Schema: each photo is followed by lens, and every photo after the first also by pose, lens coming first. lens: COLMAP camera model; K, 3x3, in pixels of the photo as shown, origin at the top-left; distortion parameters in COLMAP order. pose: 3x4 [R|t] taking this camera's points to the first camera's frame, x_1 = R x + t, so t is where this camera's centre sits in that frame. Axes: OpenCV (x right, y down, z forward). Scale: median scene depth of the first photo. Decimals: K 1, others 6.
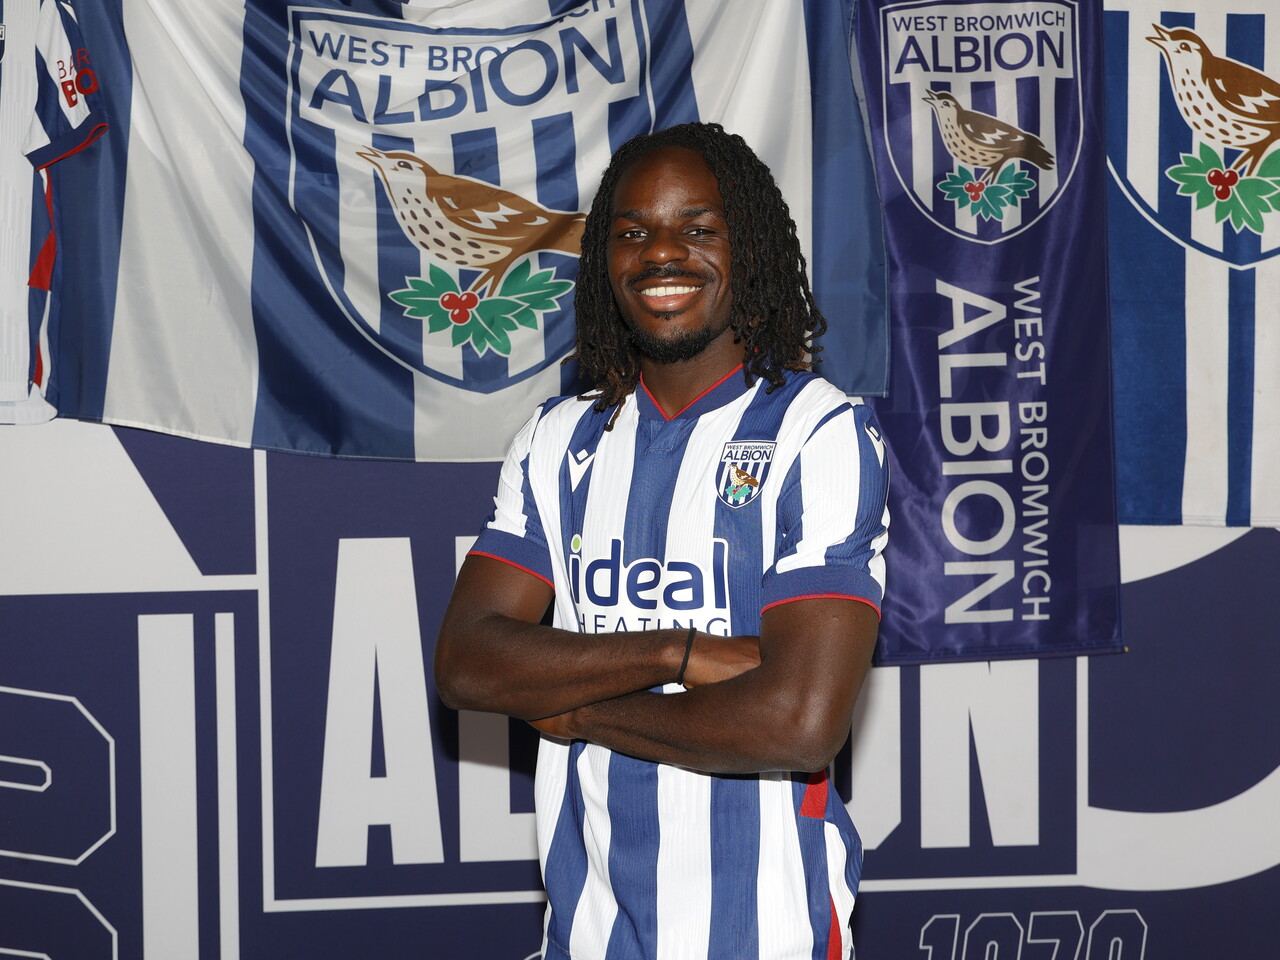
lens RADIAL K [[1722.3, 0, 640.0], [0, 1722.3, 480.0], [0, 0, 1]] dist [-0.009430, 0.051073]
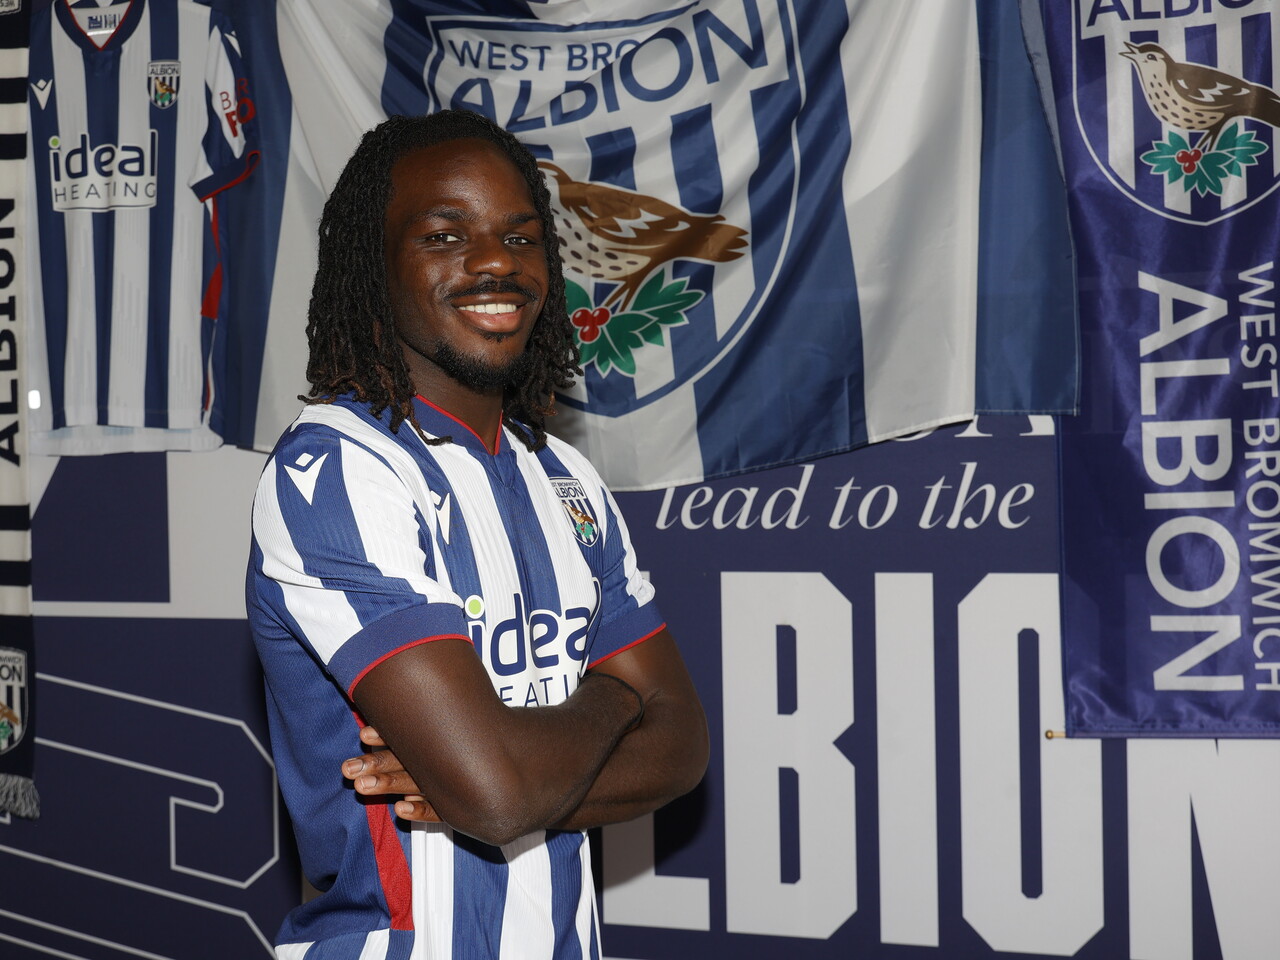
lens RADIAL K [[1722.3, 0, 640.0], [0, 1722.3, 480.0], [0, 0, 1]] dist [-0.009430, 0.051073]
pose [[0.927280, 0.002270, -0.374363, 0.262774], [-0.003617, 0.999989, -0.002896, -0.013608], [0.374352, 0.004040, 0.927278, 0.149441]]
